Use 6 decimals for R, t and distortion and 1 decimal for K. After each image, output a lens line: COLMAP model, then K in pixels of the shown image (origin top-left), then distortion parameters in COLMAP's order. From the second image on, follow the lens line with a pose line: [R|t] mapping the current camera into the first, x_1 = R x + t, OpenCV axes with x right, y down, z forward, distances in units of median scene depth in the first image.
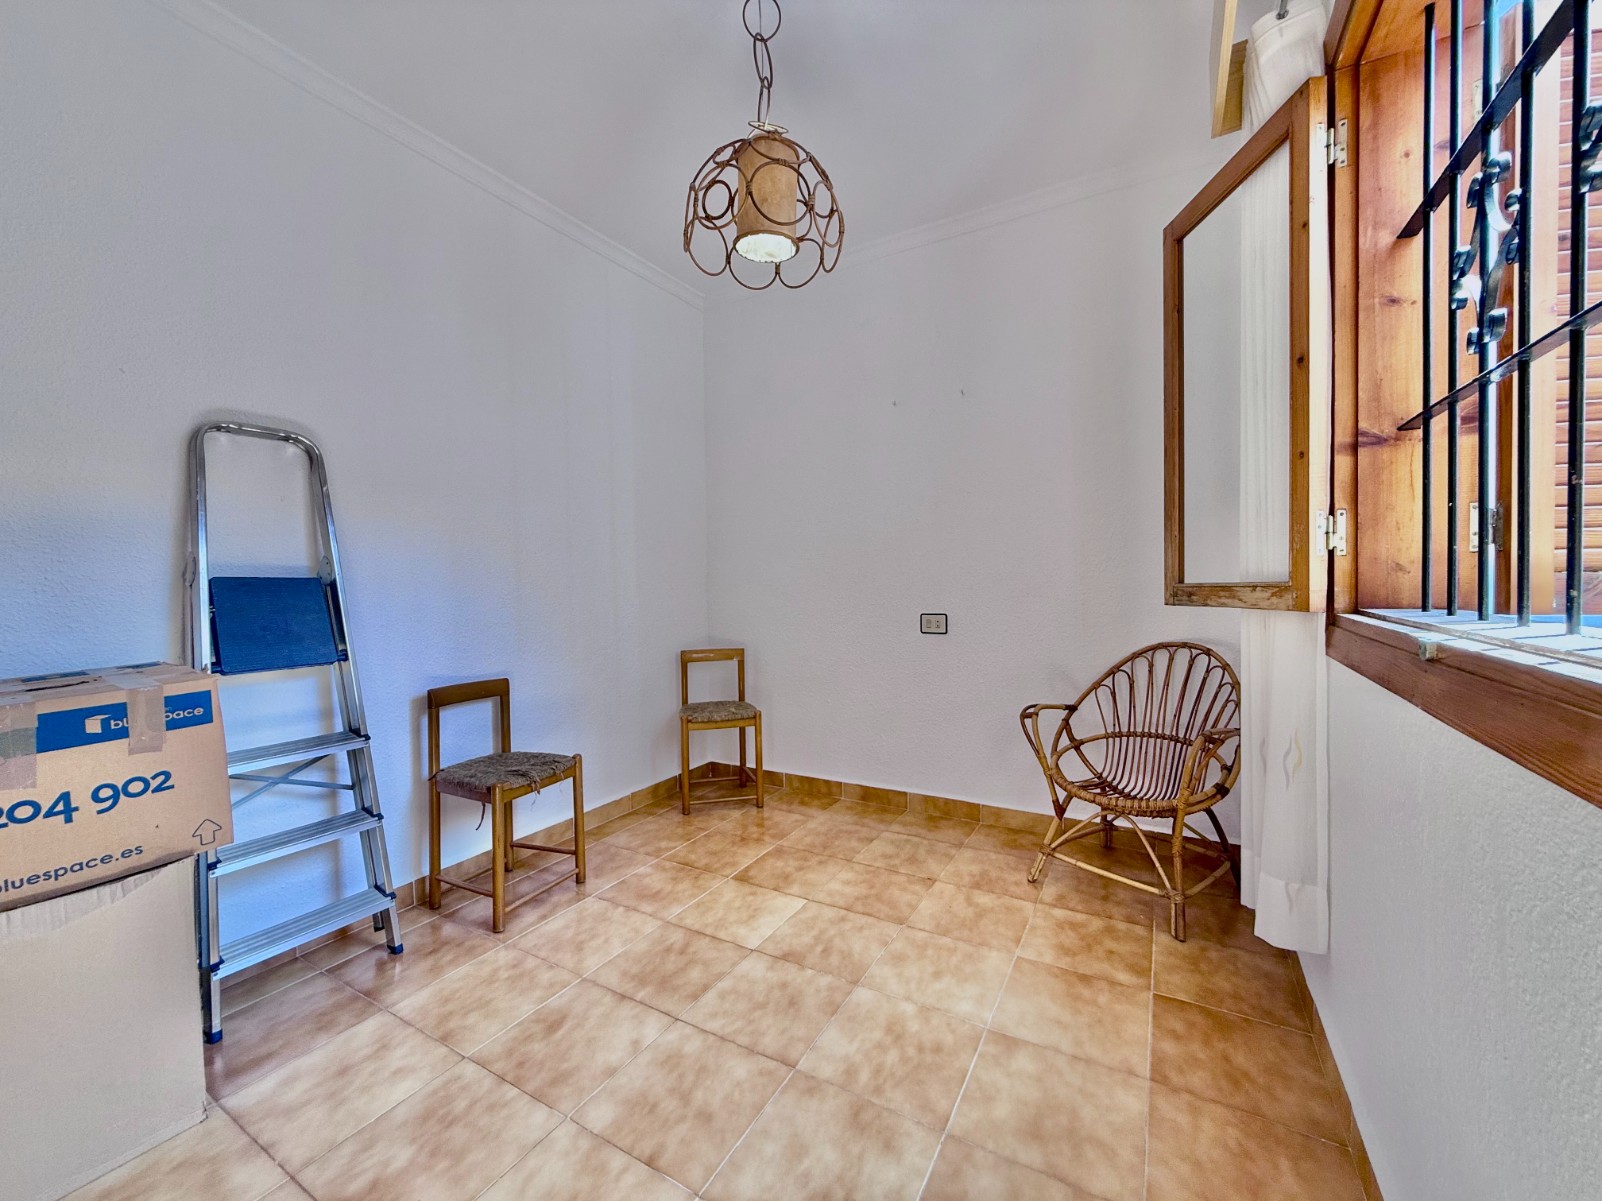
lens RADIAL K [[639.6, 0, 794.4], [0, 639.6, 598.6], [0, 0, 1]] dist [0.000632, -0.000296]
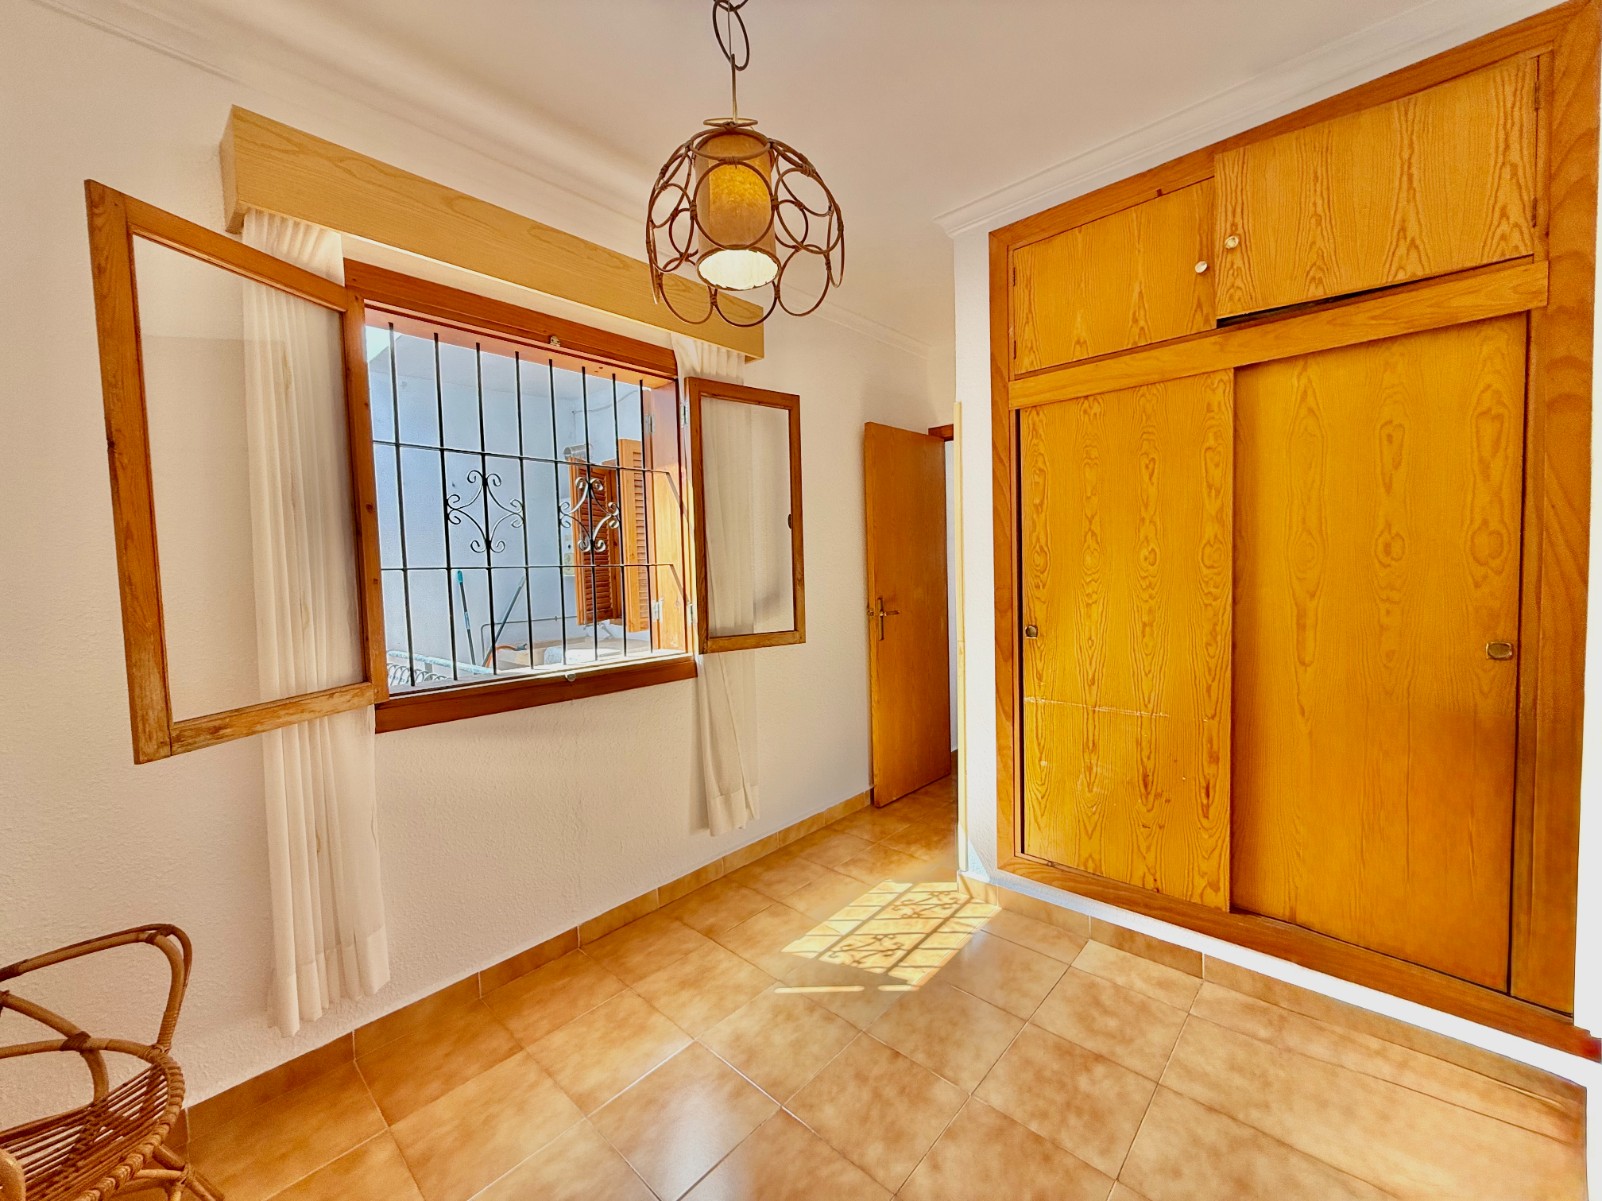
lens RADIAL K [[639.6, 0, 794.4], [0, 639.6, 598.6], [0, 0, 1]] dist [0.000632, -0.000296]
pose [[-0.975275, 0.034245, 0.218326, -0.214387], [0.051620, 0.995893, 0.074379, -0.169259], [-0.214882, 0.083810, -0.973037, 1.452981]]
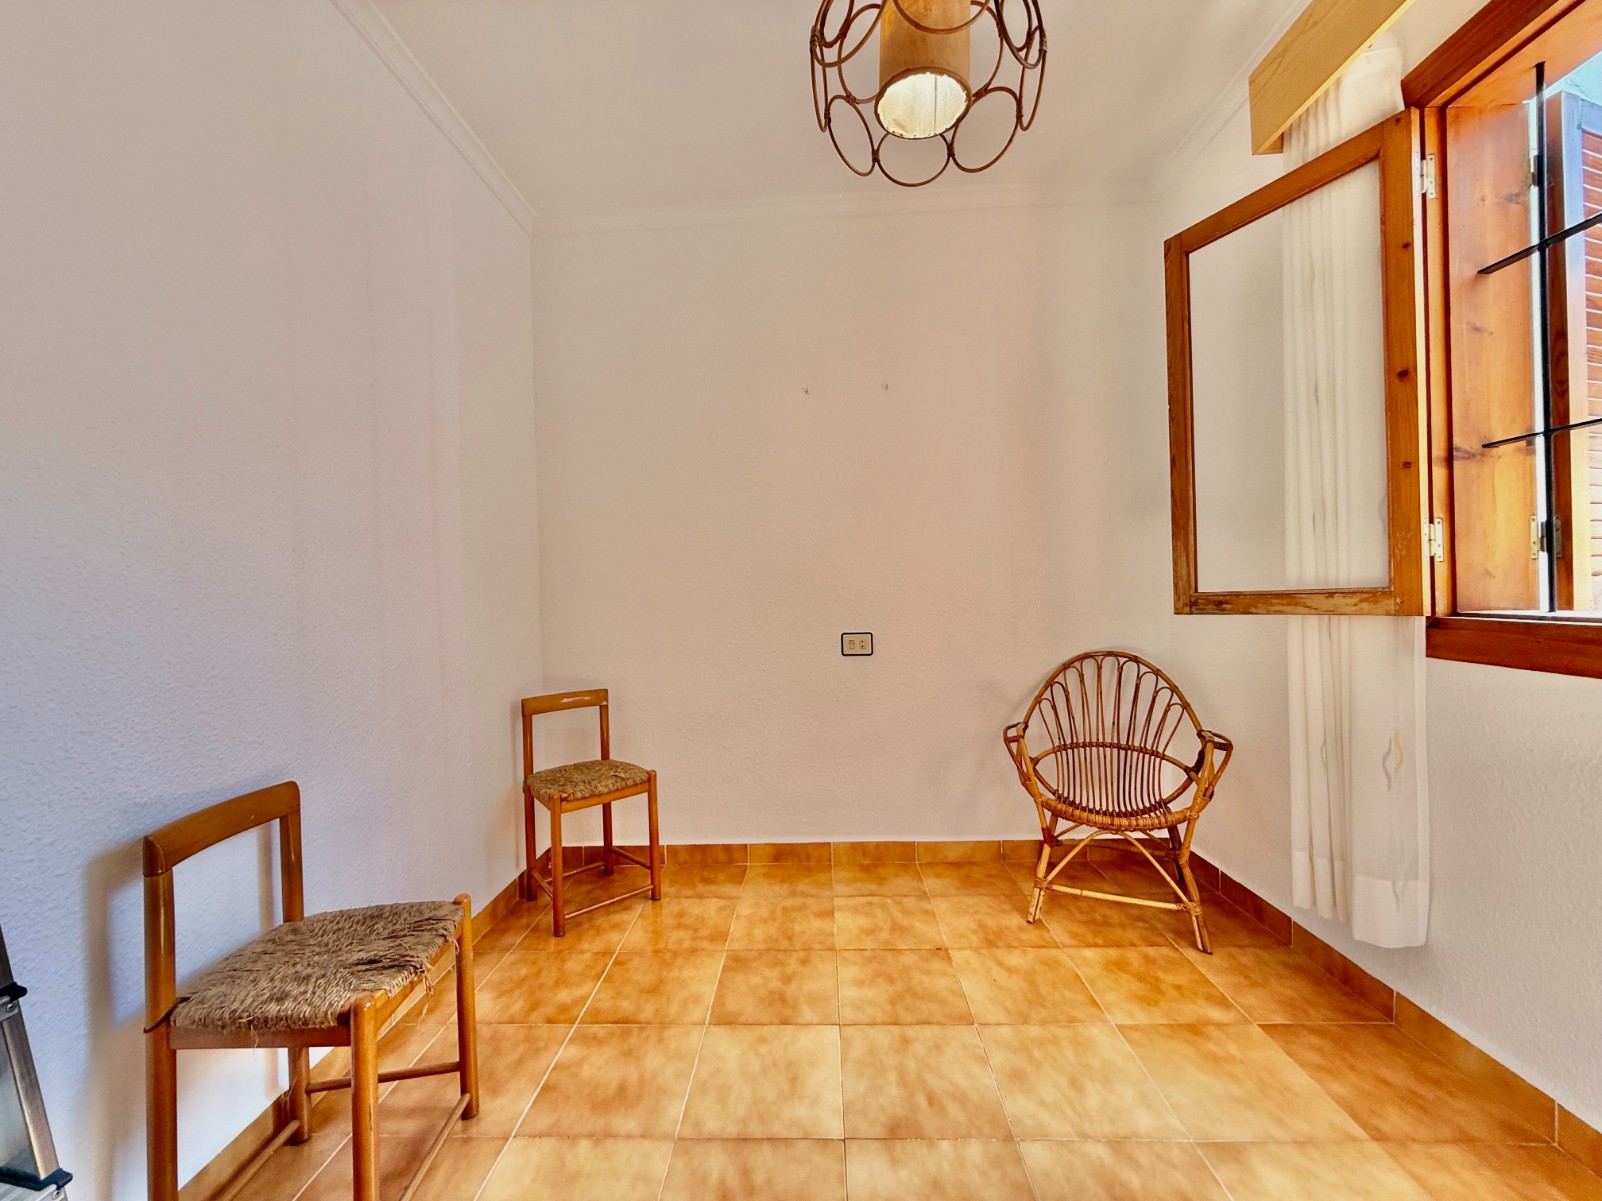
lens RADIAL K [[639.6, 0, 794.4], [0, 639.6, 598.6], [0, 0, 1]] dist [0.000632, -0.000296]
pose [[0.883575, -0.012544, 0.468122, -0.401514], [0.026657, 0.999368, -0.023536, -0.007004], [-0.467531, 0.033275, 0.883350, 0.389952]]
